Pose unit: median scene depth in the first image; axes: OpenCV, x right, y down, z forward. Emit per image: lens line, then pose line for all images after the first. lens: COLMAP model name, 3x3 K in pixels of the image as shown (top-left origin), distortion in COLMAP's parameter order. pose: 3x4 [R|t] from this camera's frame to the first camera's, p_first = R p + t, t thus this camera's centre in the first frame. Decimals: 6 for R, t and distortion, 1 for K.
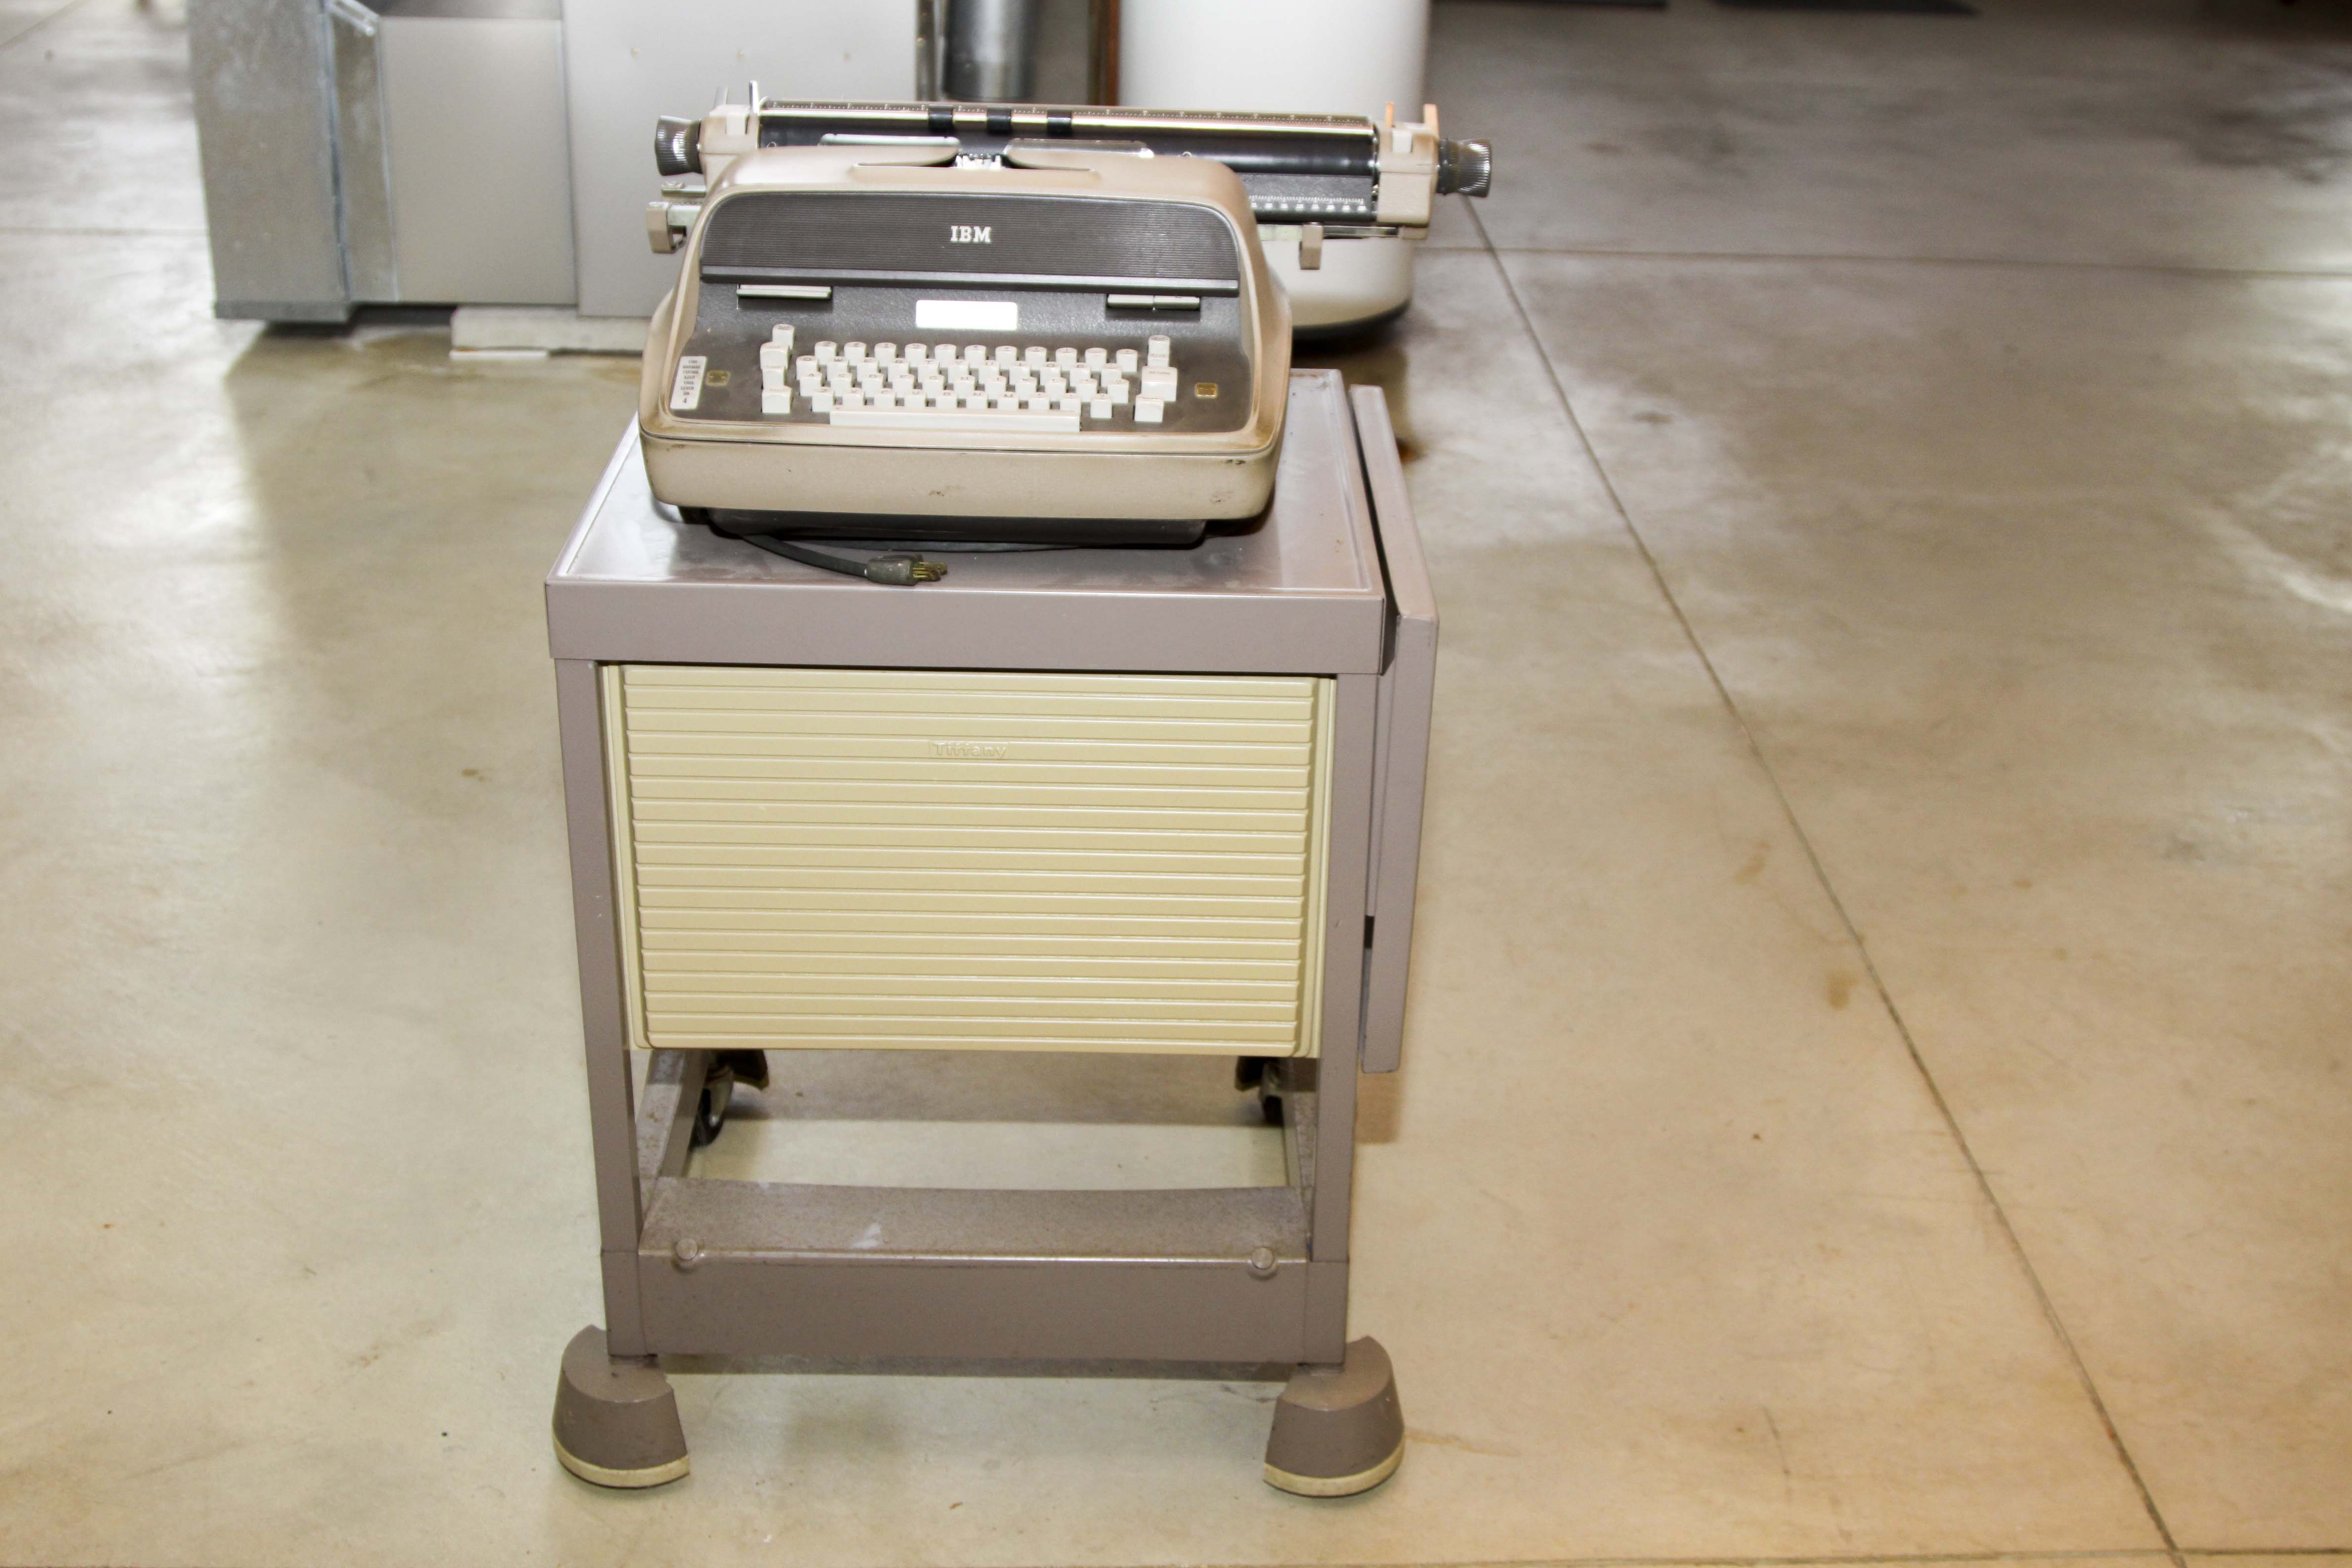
lens RADIAL K [[2818.6, 0, 1193.3], [0, 2818.6, 781.5], [0, 0, 1]] dist [-0.086485, 0.006679]
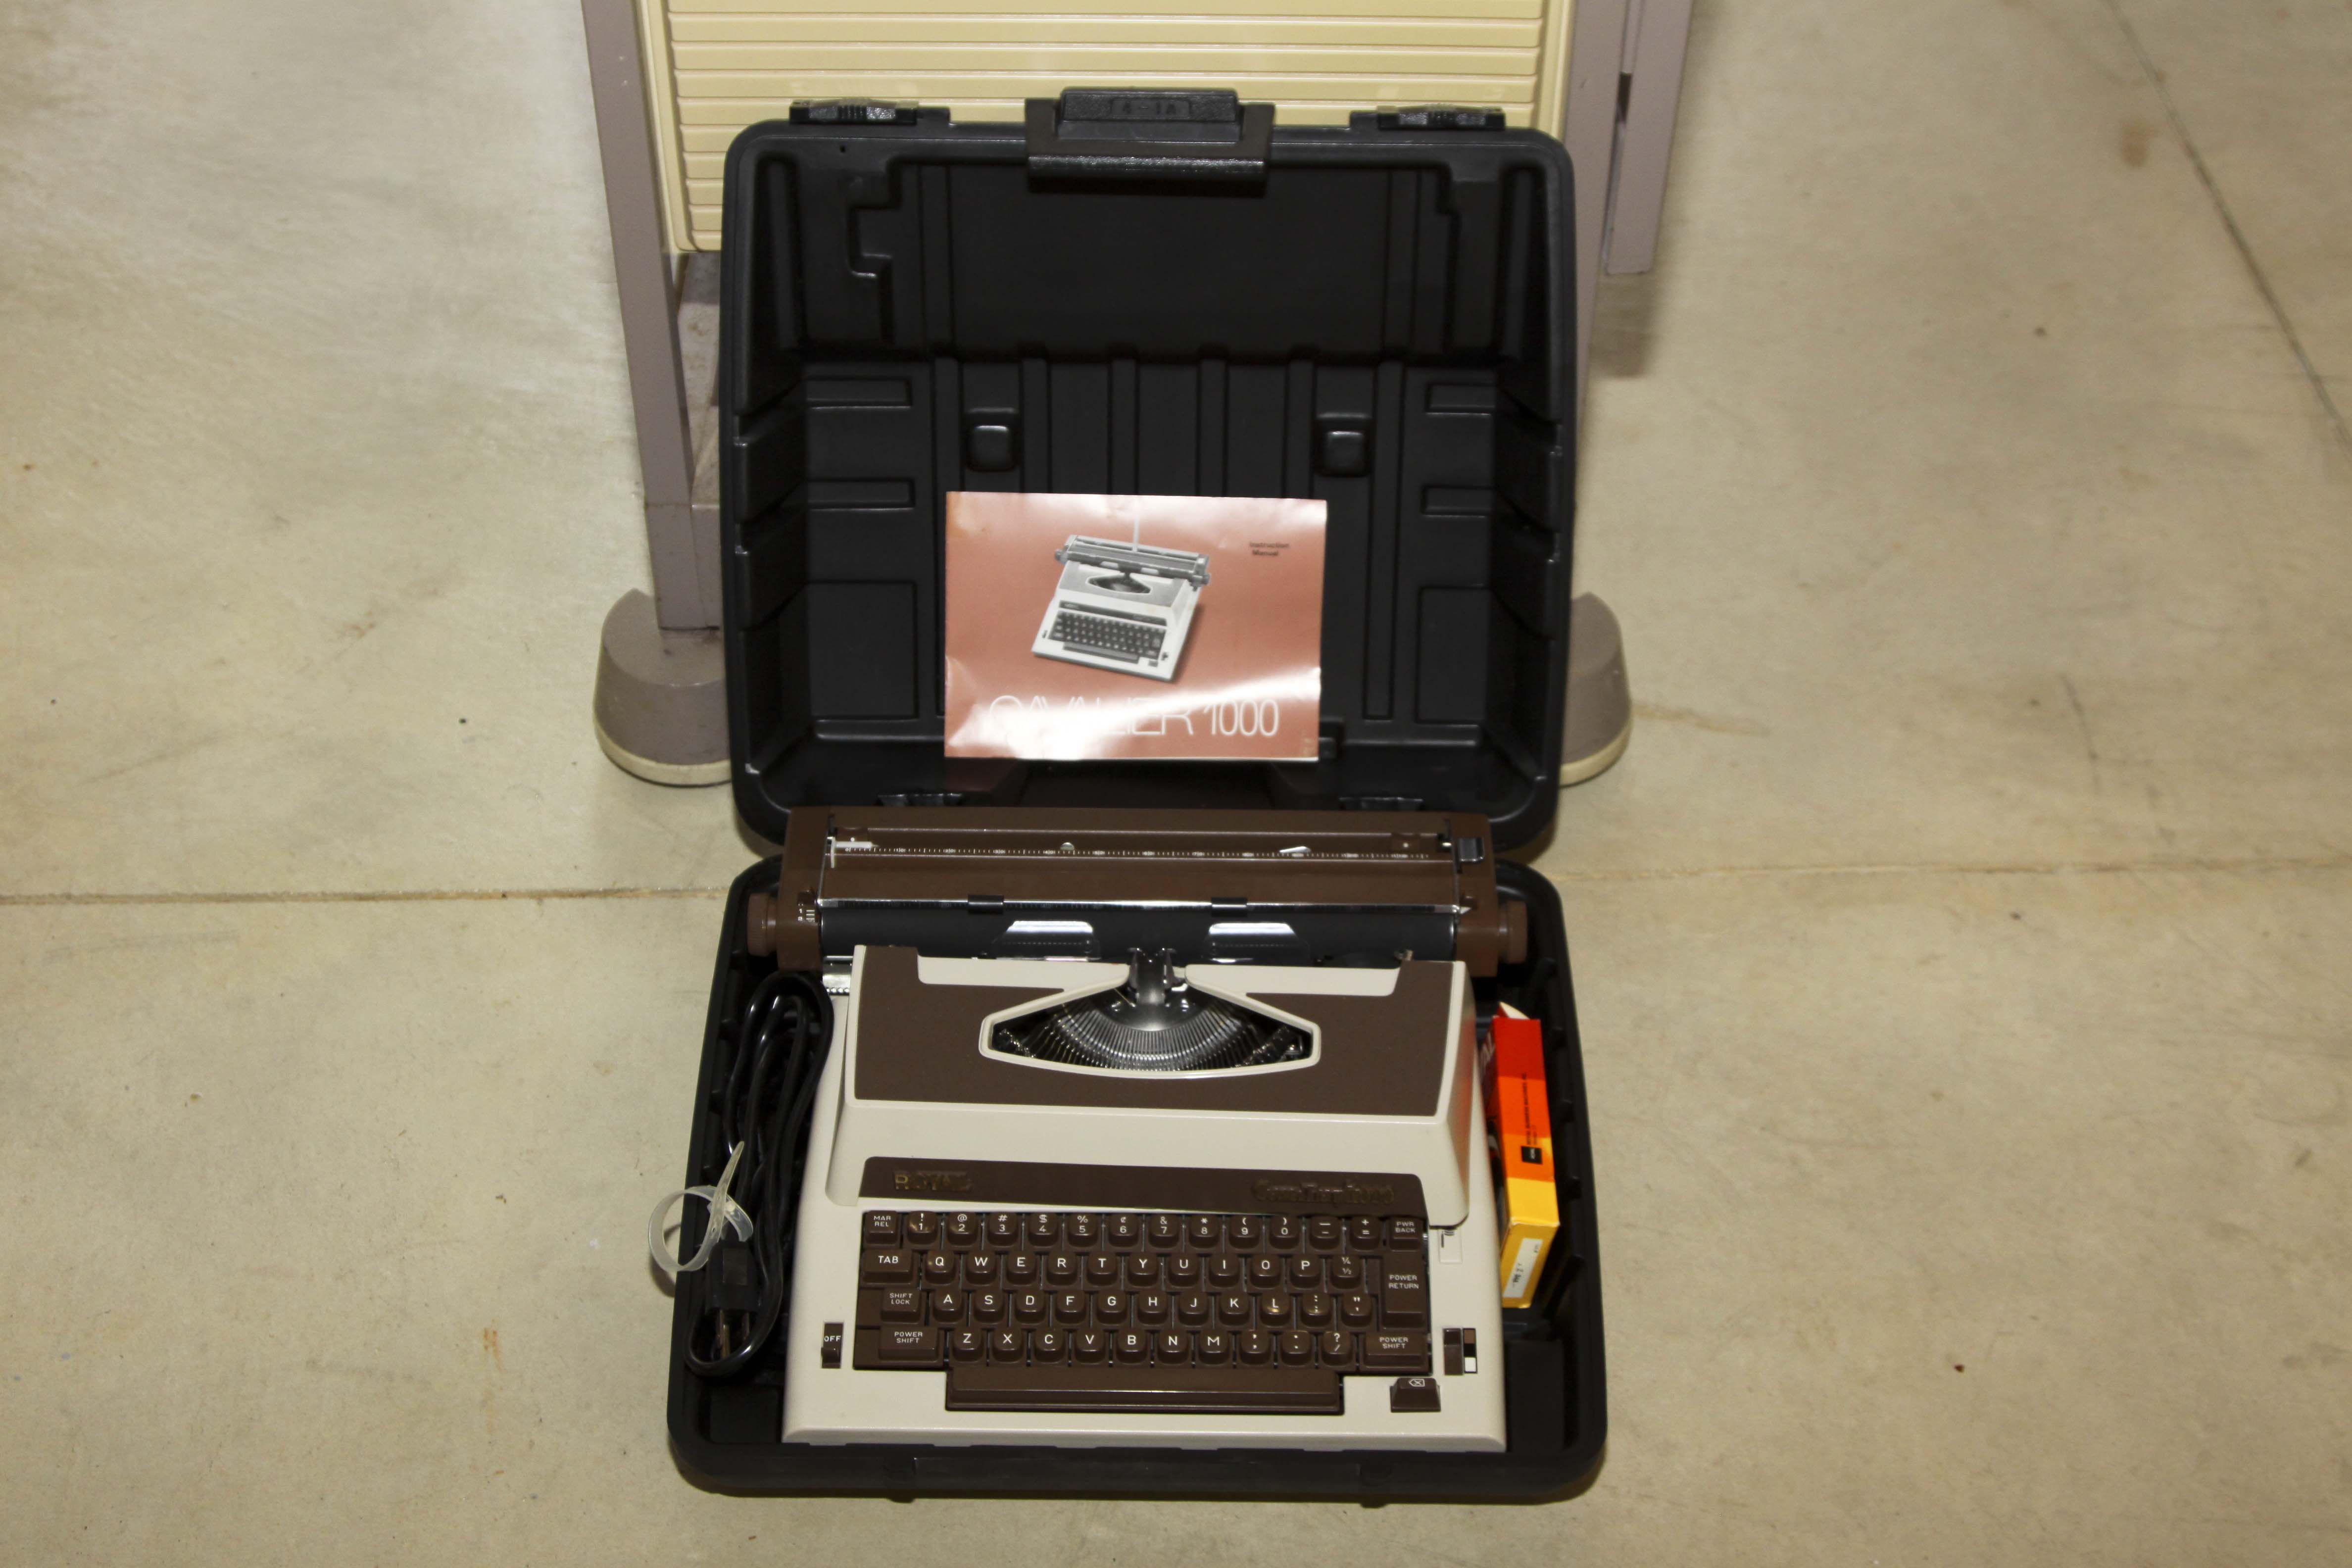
lens RADIAL K [[3121.9, 0, 1176.0], [0, 3121.9, 784.0], [0, 0, 1]] dist [-0.080870, 0.104987]
pose [[0.999845, -0.004618, -0.017005, -0.045141], [0.009314, 0.957717, 0.287561, -0.011035], [0.014958, -0.287674, 0.957611, 0.125887]]
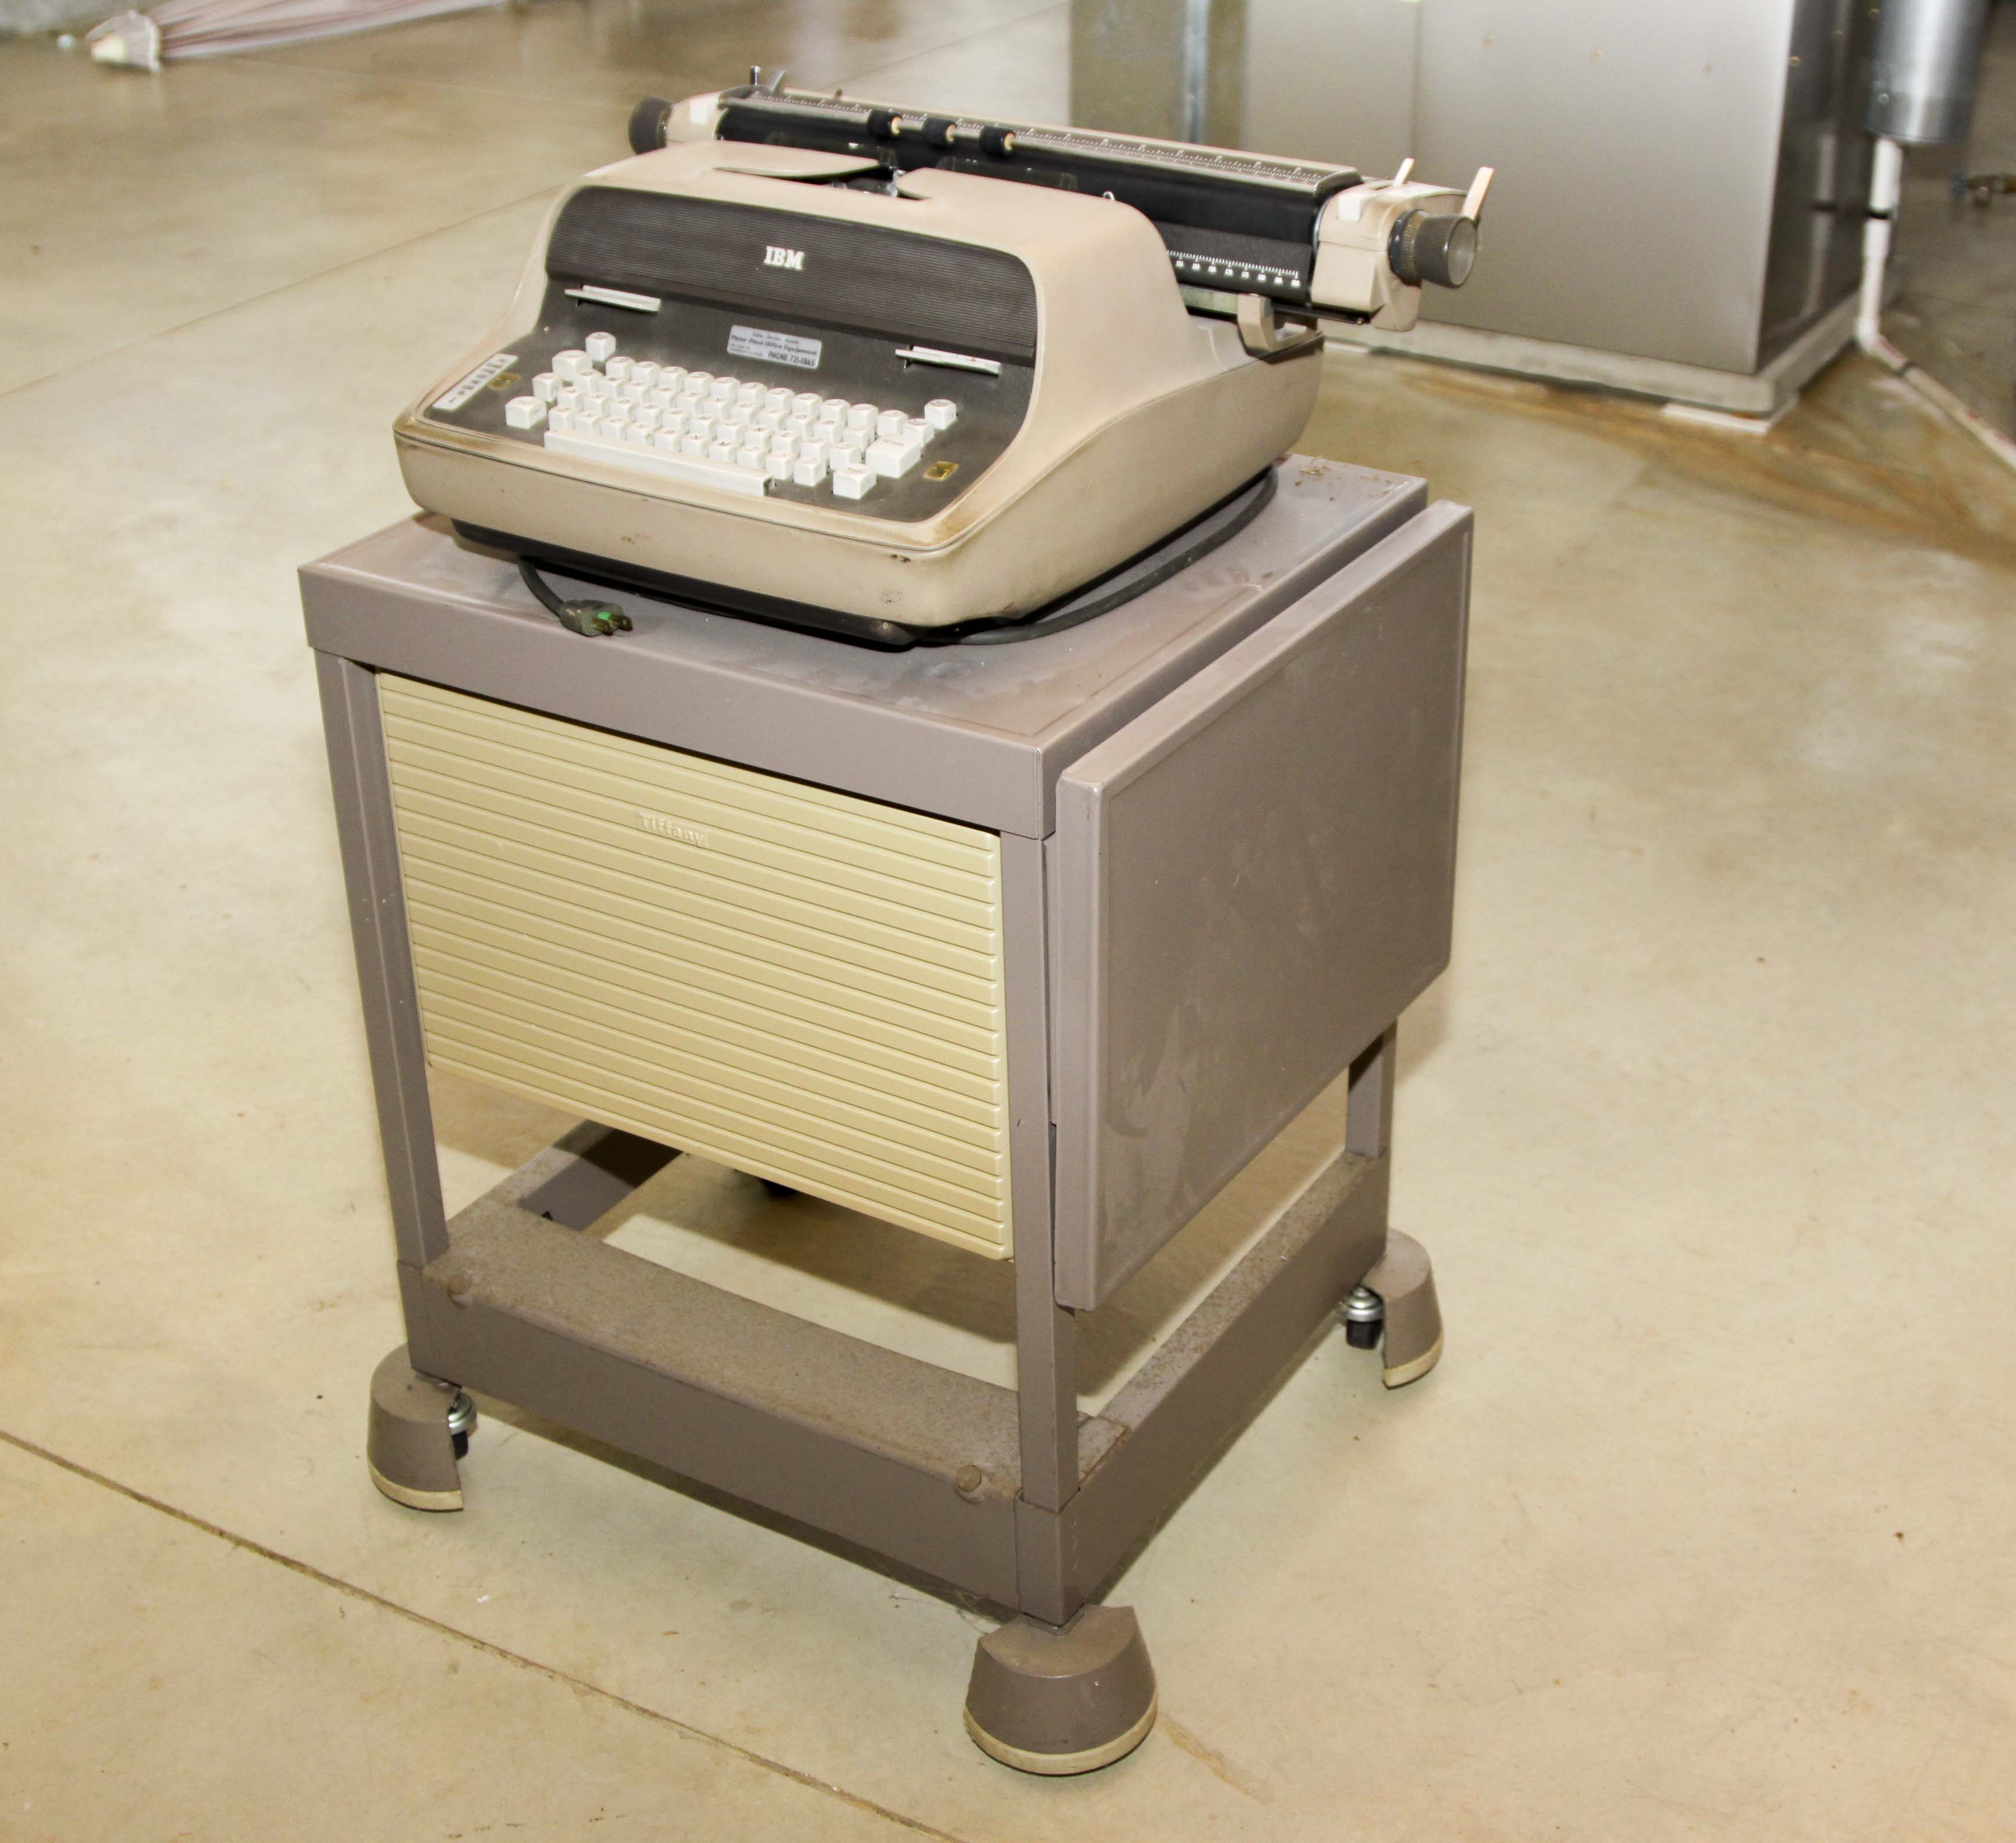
lens RADIAL K [[2960.9, 0, 1122.8], [0, 2960.9, 918.4], [0, 0, 1]] dist [-0.130076, 0.007842]
pose [[0.856122, 0.220387, -0.467423, 0.459506], [-0.202185, 0.975249, 0.089507, -0.090843], [0.475580, 0.017877, 0.879491, 0.228726]]
